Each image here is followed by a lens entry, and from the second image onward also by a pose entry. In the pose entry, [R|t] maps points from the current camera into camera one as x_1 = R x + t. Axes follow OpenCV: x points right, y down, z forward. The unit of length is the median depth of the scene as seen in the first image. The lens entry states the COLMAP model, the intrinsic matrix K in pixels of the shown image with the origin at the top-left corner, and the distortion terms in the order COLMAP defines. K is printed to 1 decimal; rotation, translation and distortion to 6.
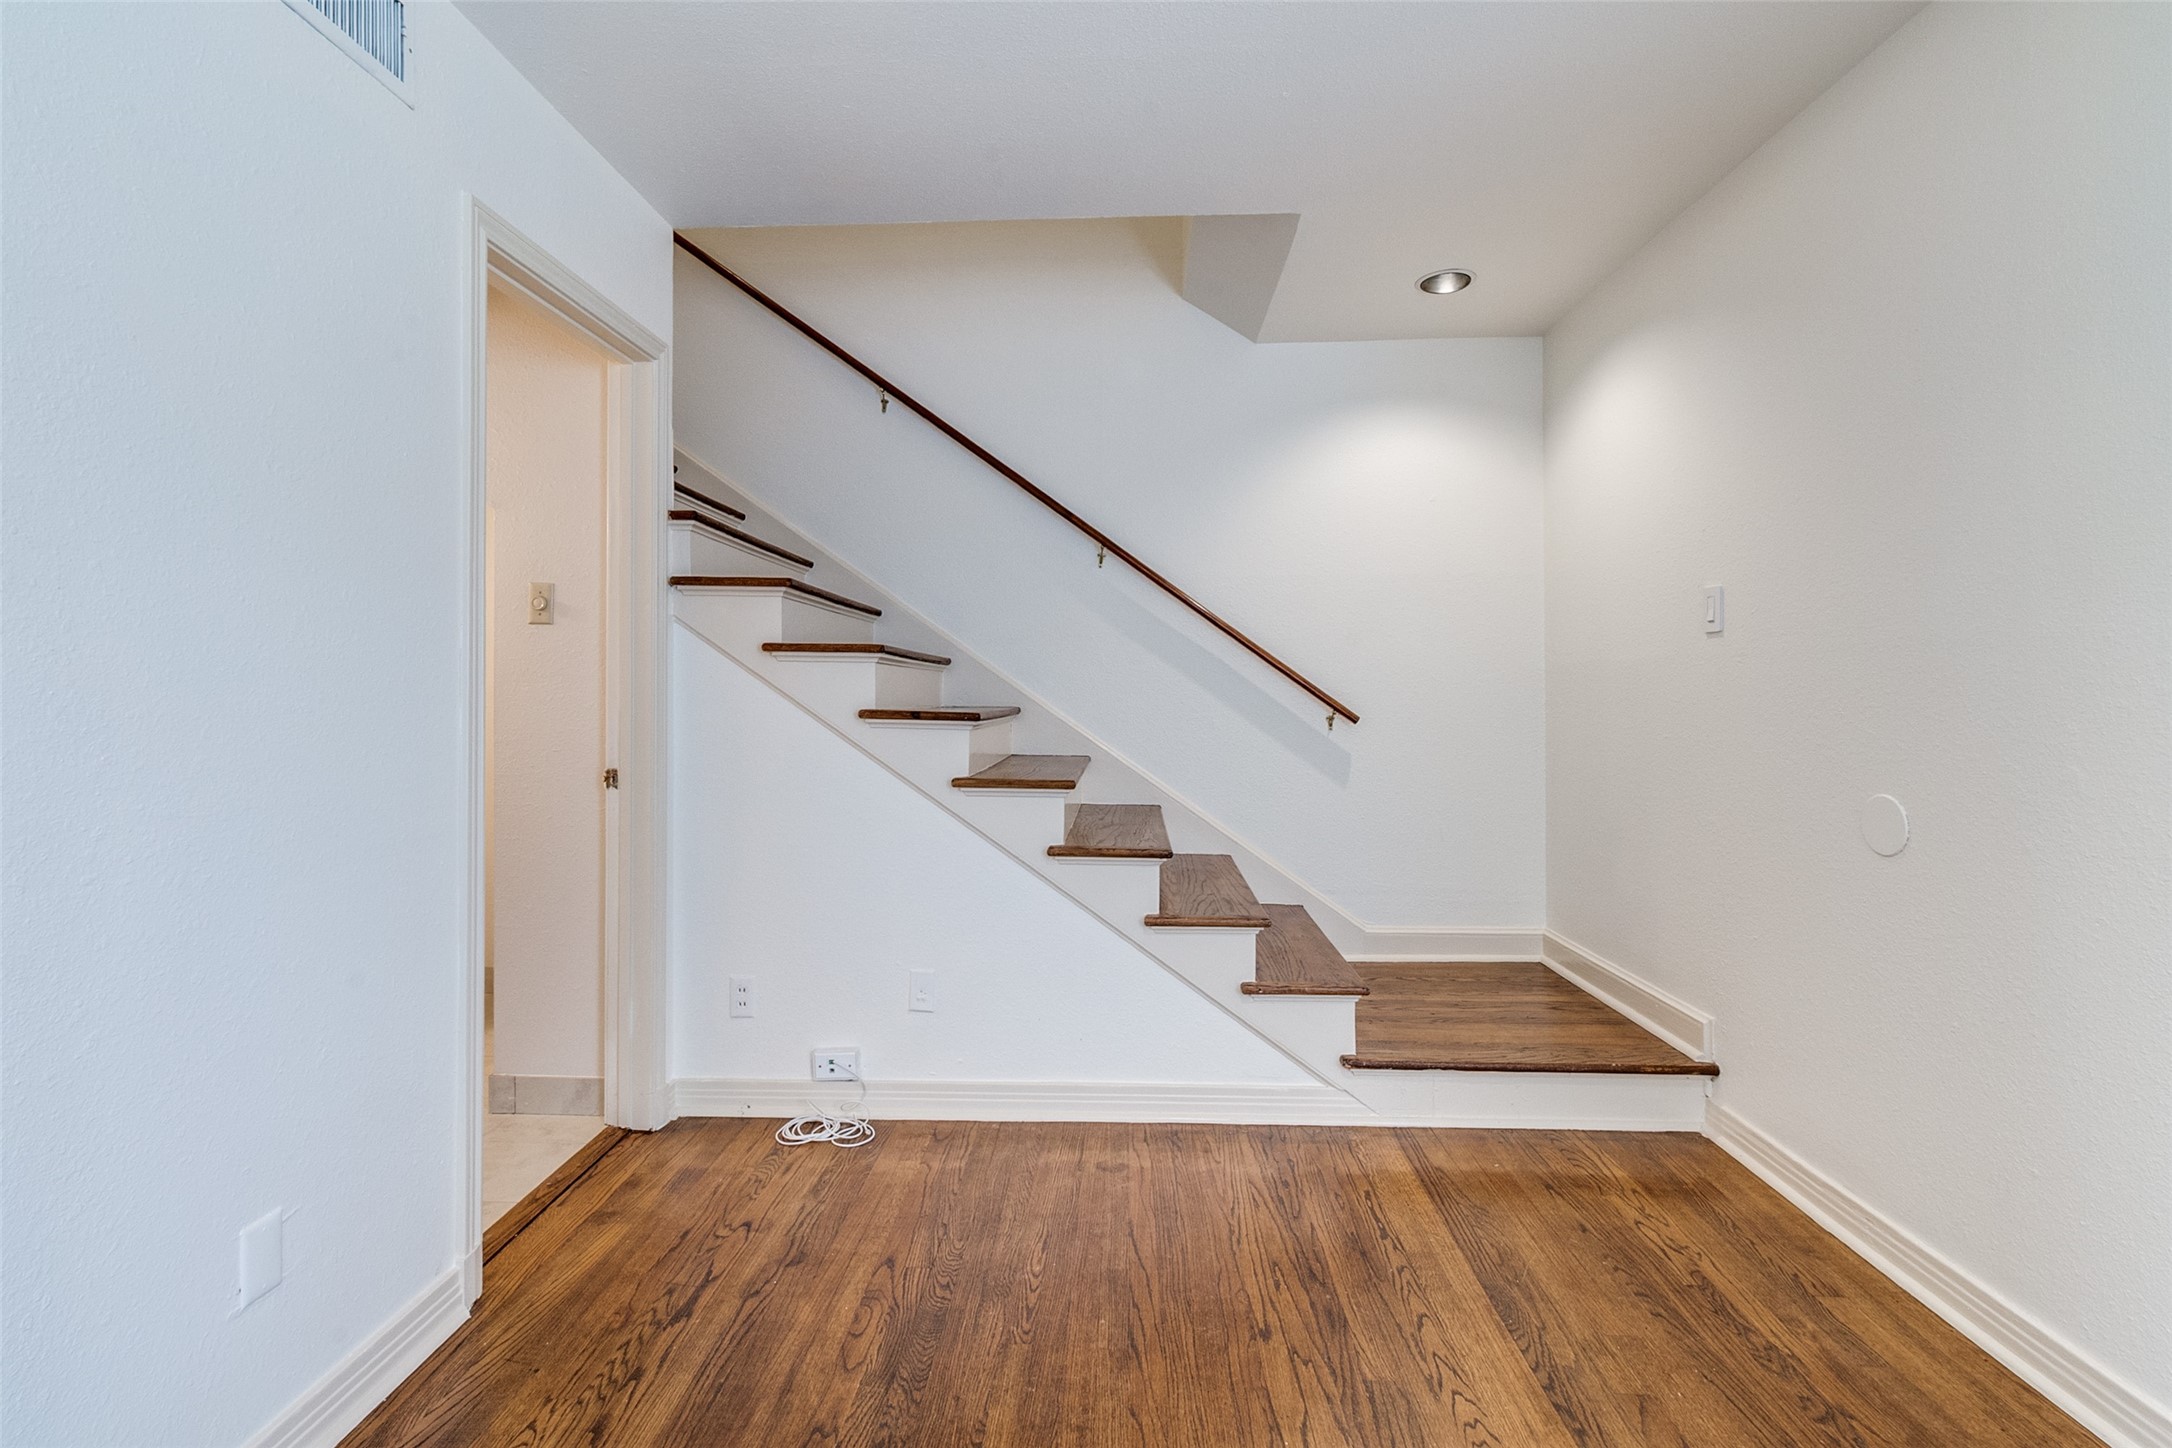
lens RADIAL K [[1007.2, 0, 1089.3], [0, 1007.2, 682.3], [0, 0, 1]] dist [-0.000330, -0.000070]
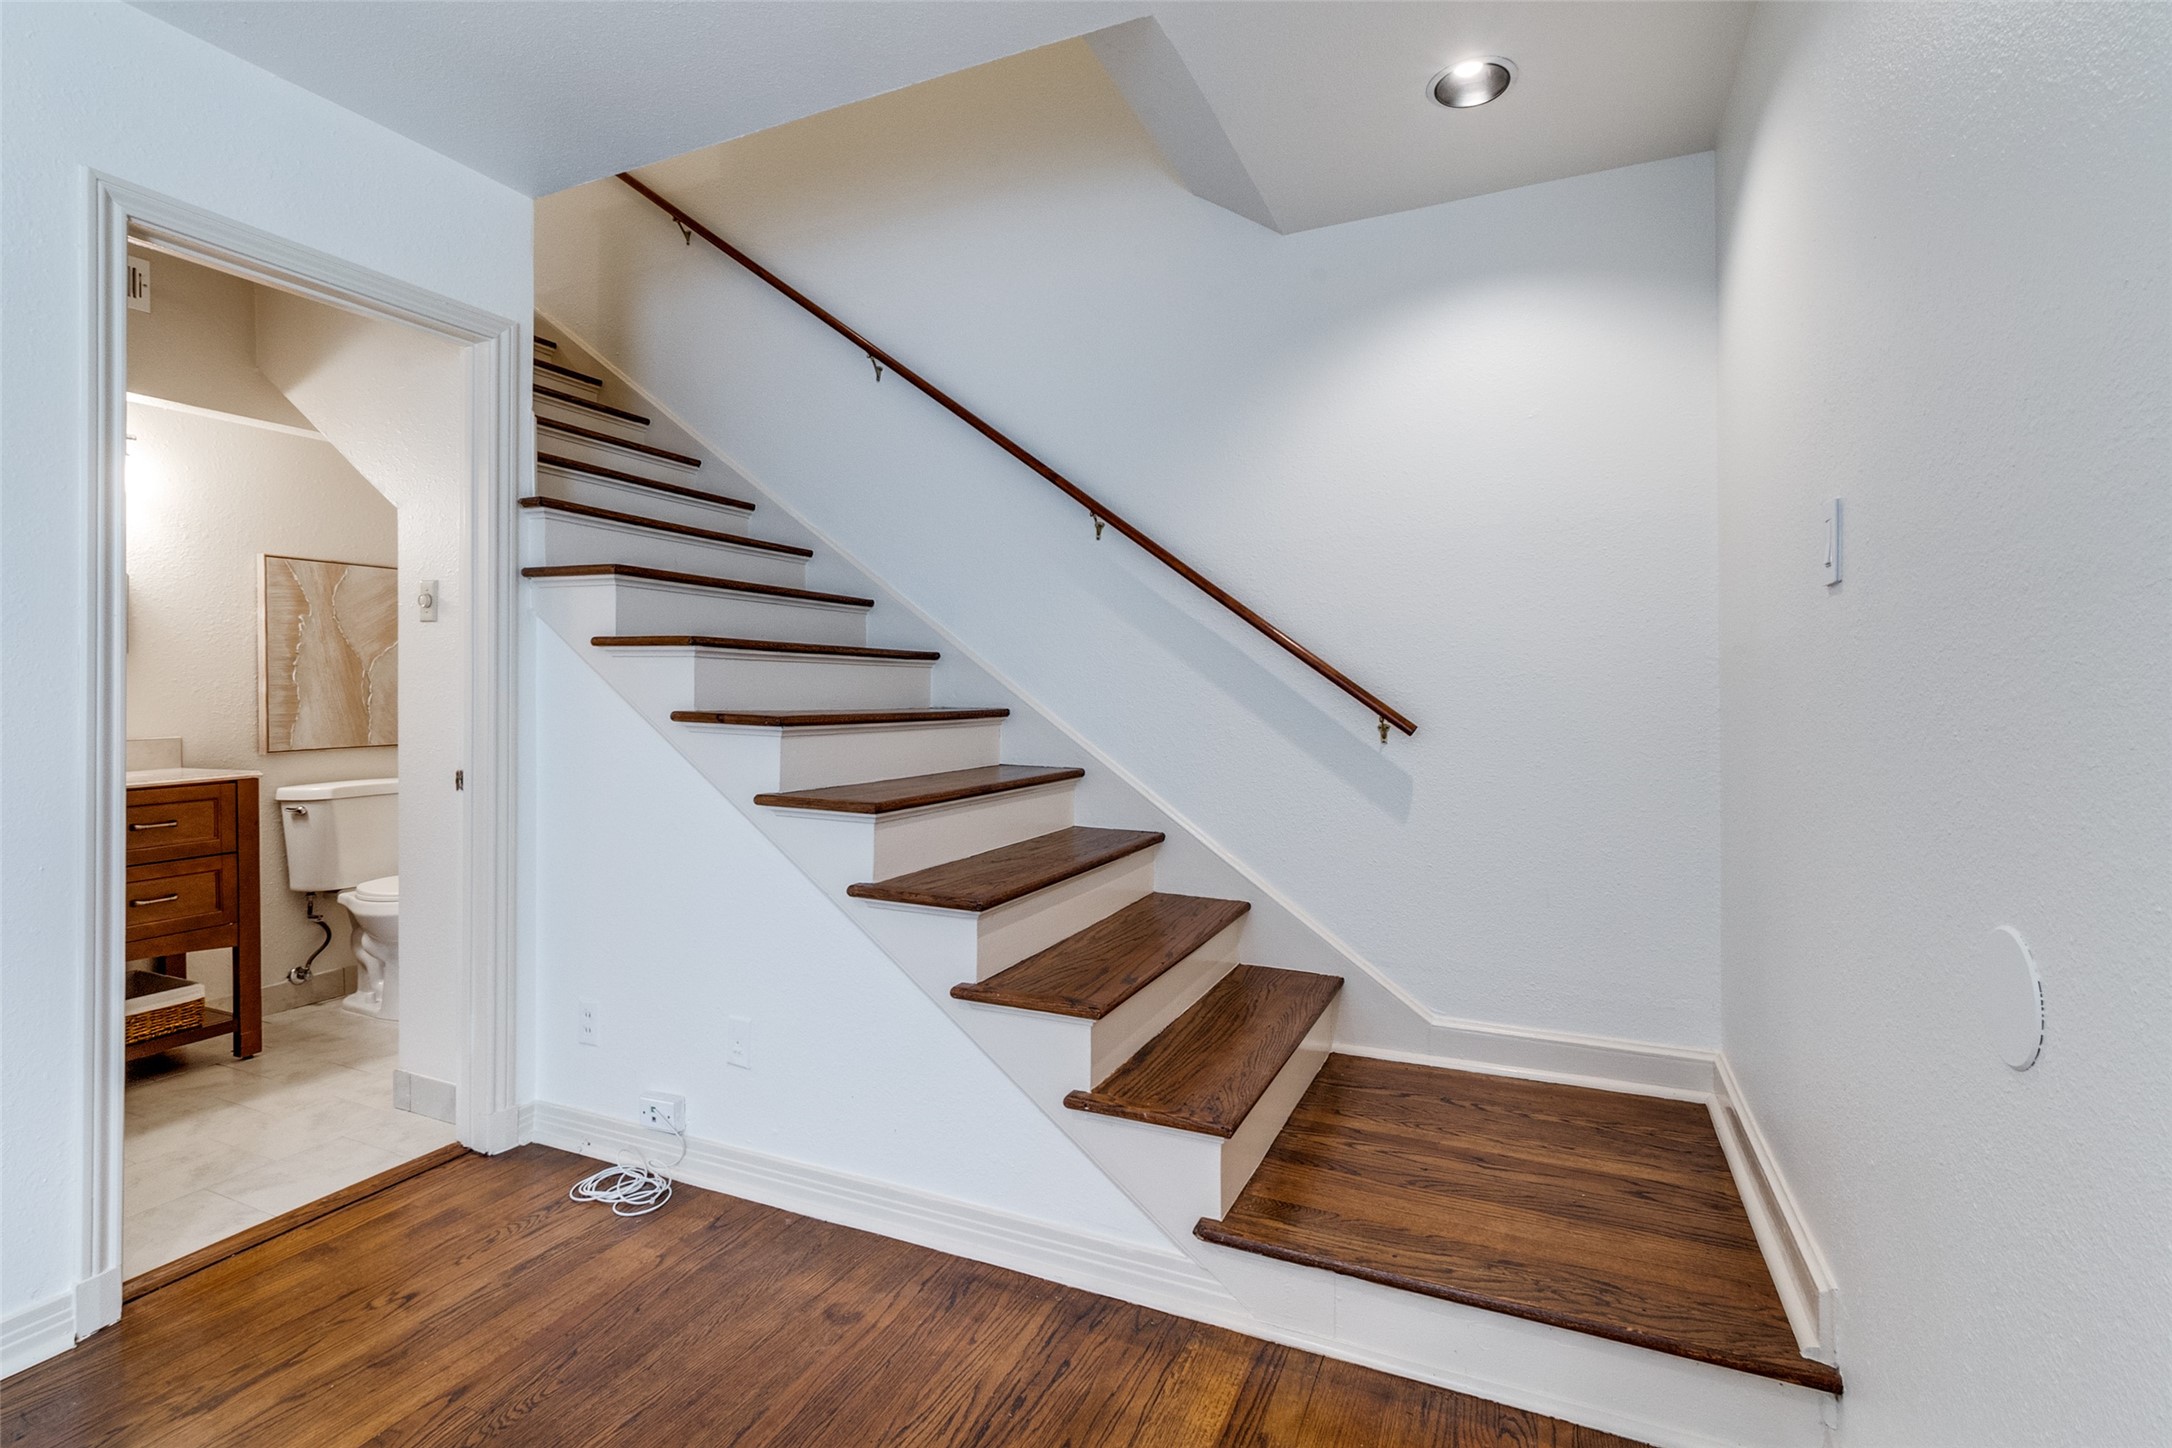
lens RADIAL K [[1007.2, 0, 1089.3], [0, 1007.2, 682.3], [0, 0, 1]] dist [-0.000330, -0.000070]
pose [[0.926805, -0.002065, -0.375536, 0.428088], [0.003149, 0.999992, 0.002272, 0.001700], [0.375529, -0.003288, 0.926805, 0.324794]]
